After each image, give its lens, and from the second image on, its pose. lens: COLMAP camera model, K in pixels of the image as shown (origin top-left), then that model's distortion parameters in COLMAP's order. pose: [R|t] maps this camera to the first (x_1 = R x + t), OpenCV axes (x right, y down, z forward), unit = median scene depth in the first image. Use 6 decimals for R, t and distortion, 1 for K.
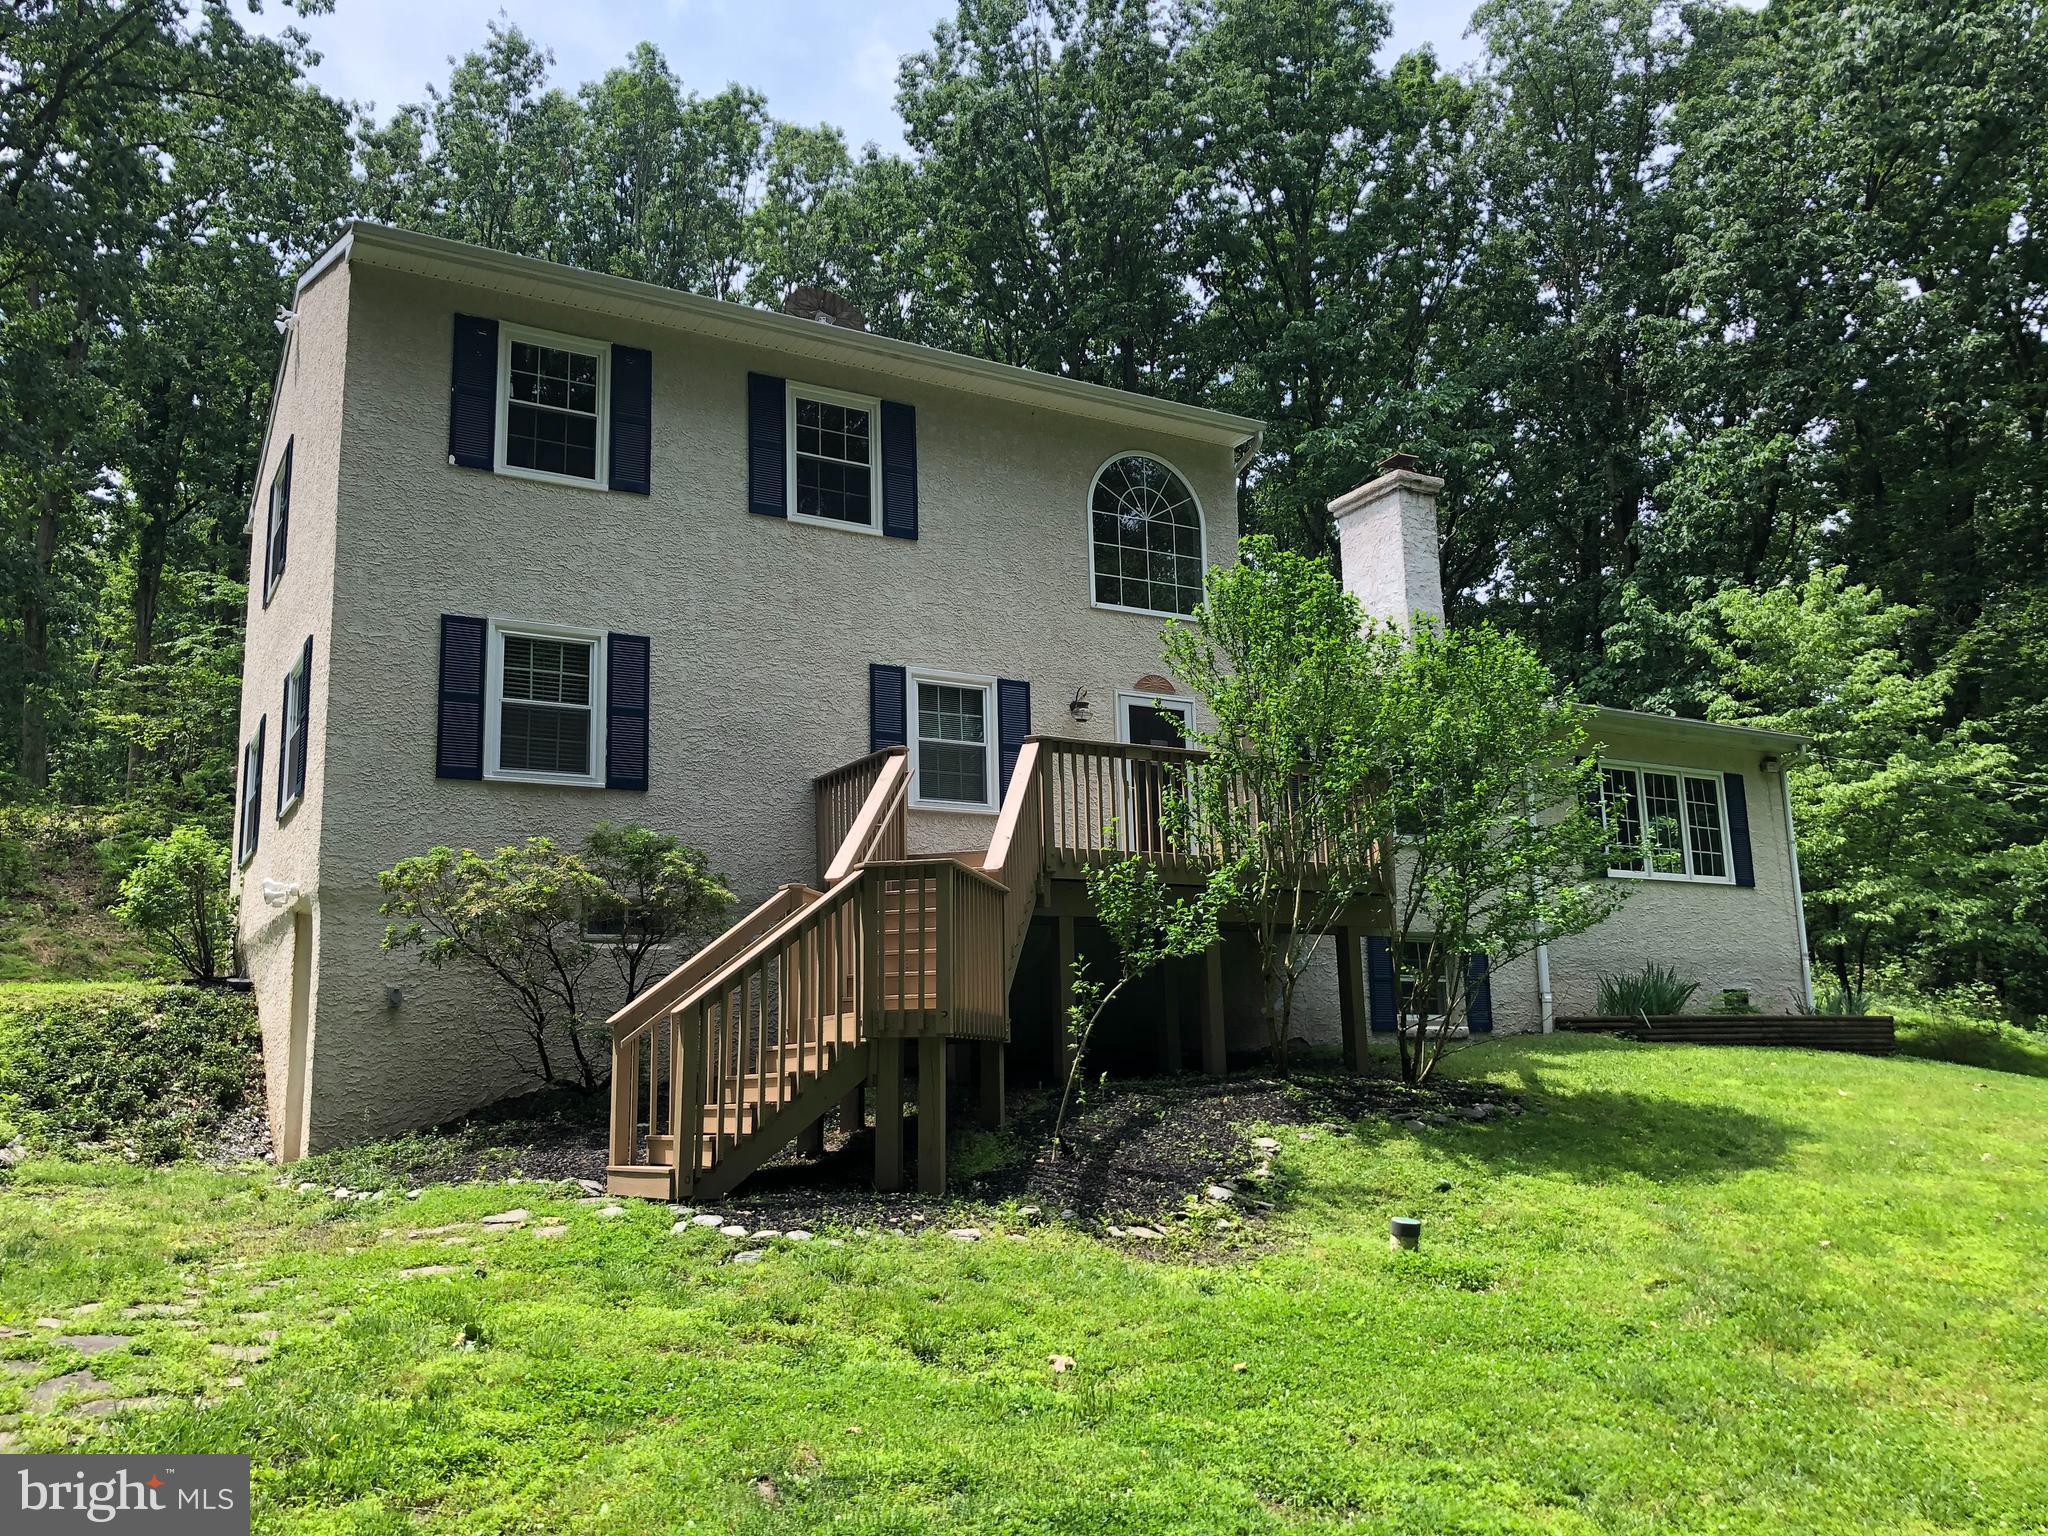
lens RADIAL K [[1677.1, 0, 1020.4], [0, 1677.1, 755.0], [0, 0, 1]] dist [0.025840, -0.013333]
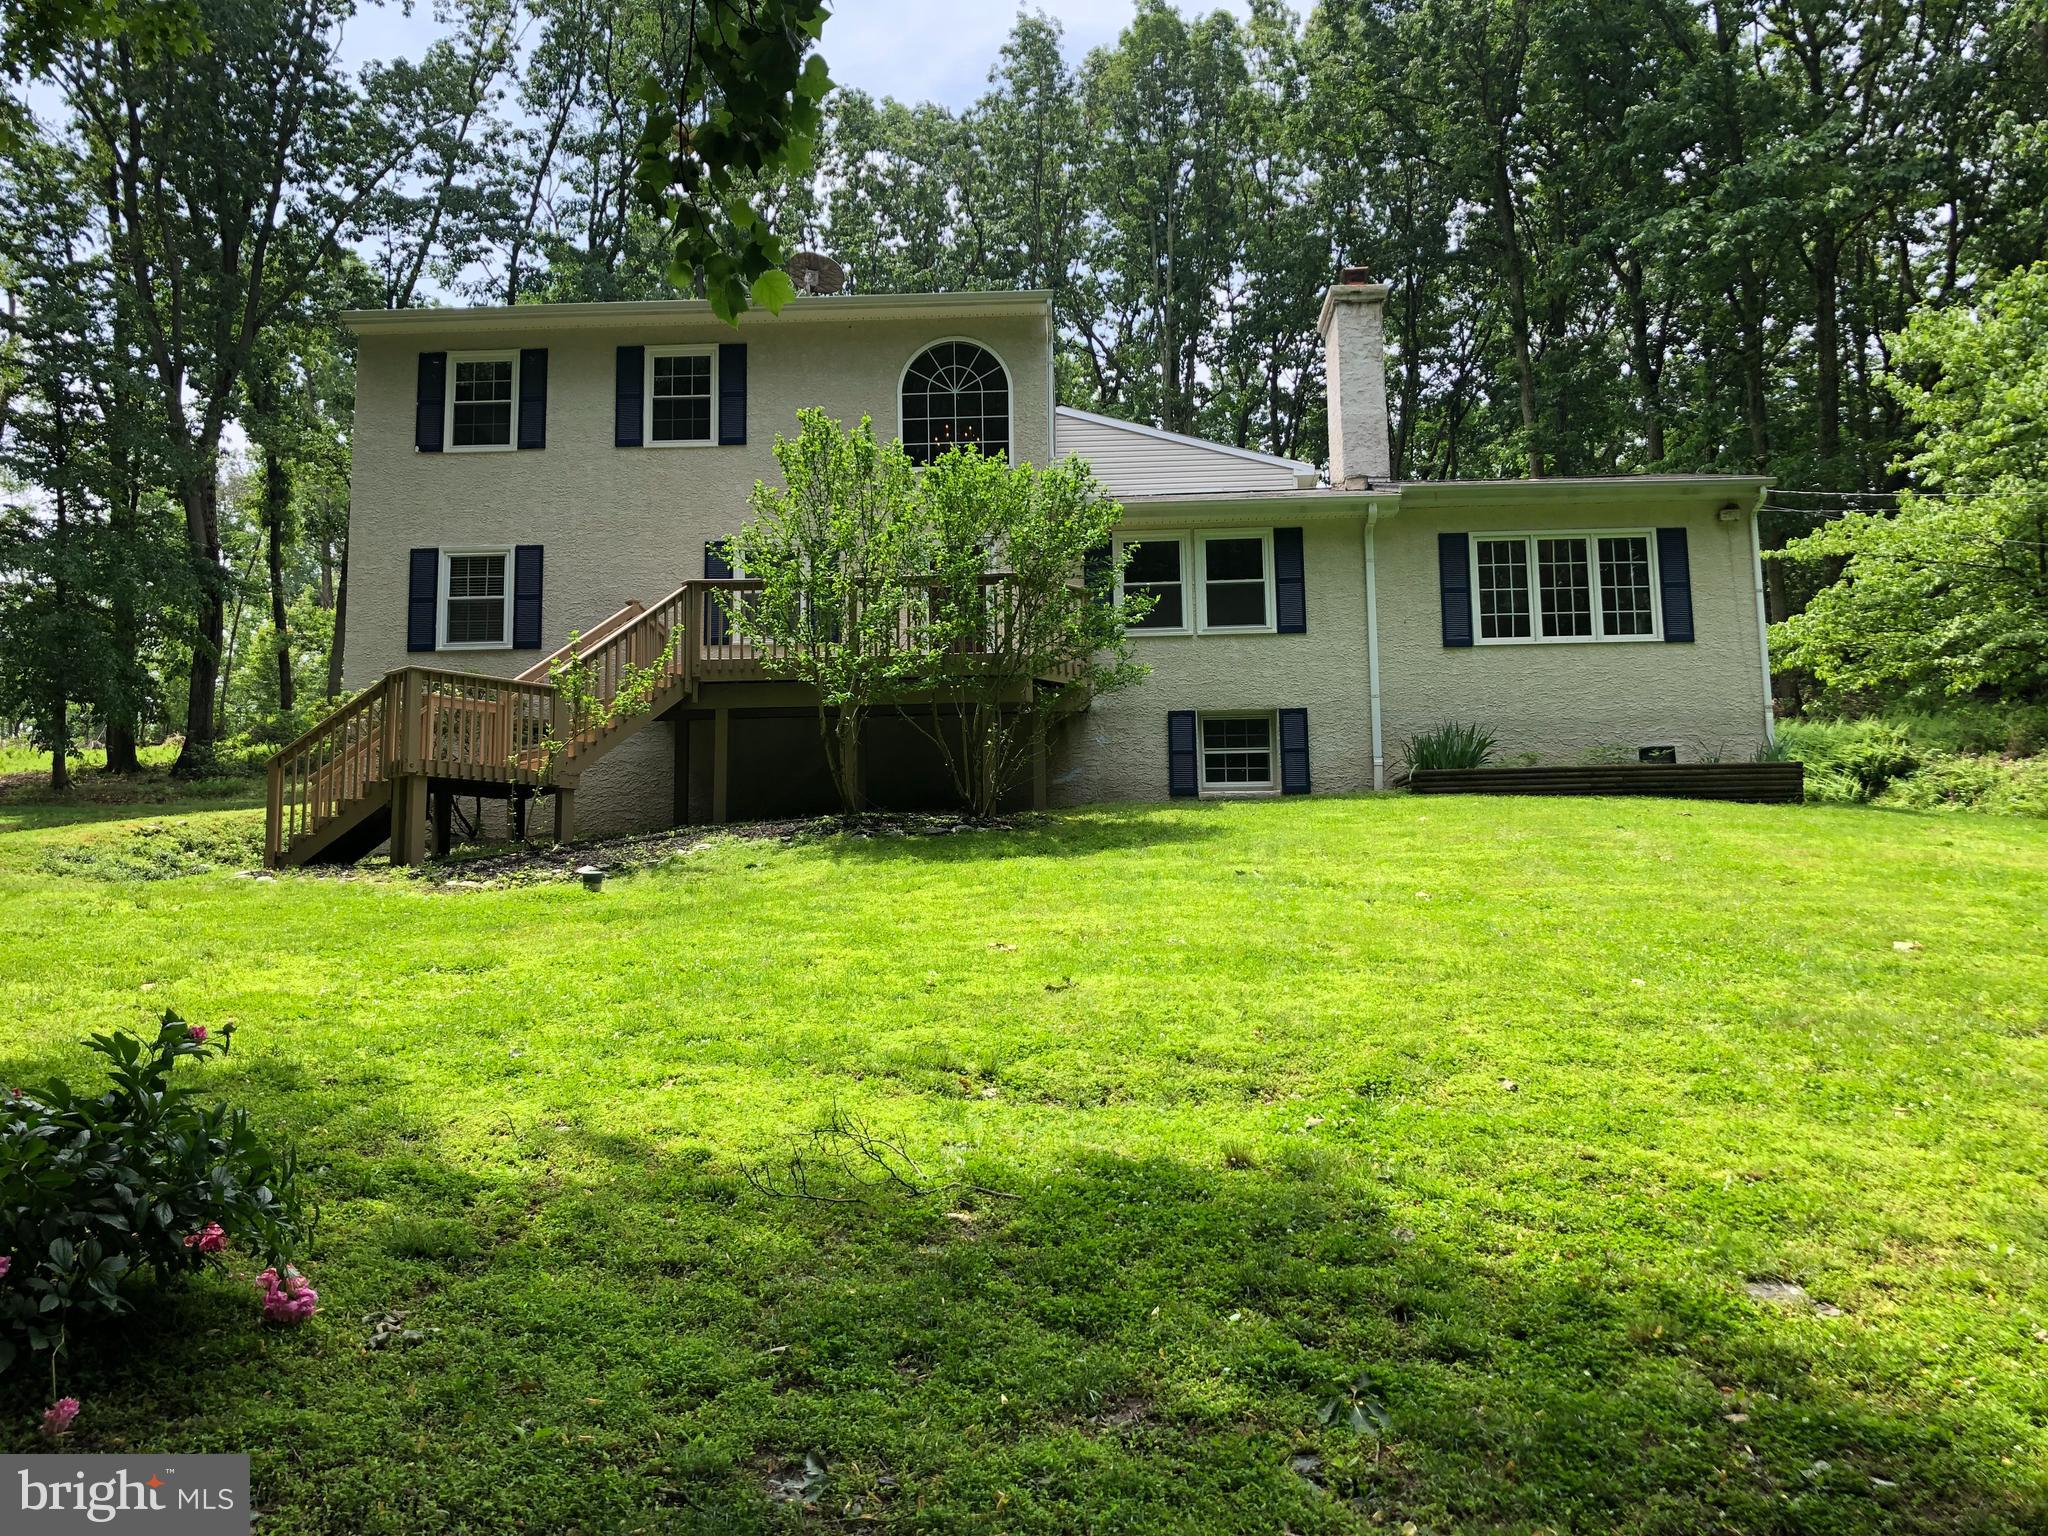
lens RADIAL K [[1677.1, 0, 1020.4], [0, 1677.1, 755.0], [0, 0, 1]] dist [0.025840, -0.013333]
pose [[0.841556, -0.065924, -0.536131, 0.856187], [0.099326, 0.994487, 0.033626, 0.099043], [0.530959, -0.081549, 0.843465, -0.039722]]
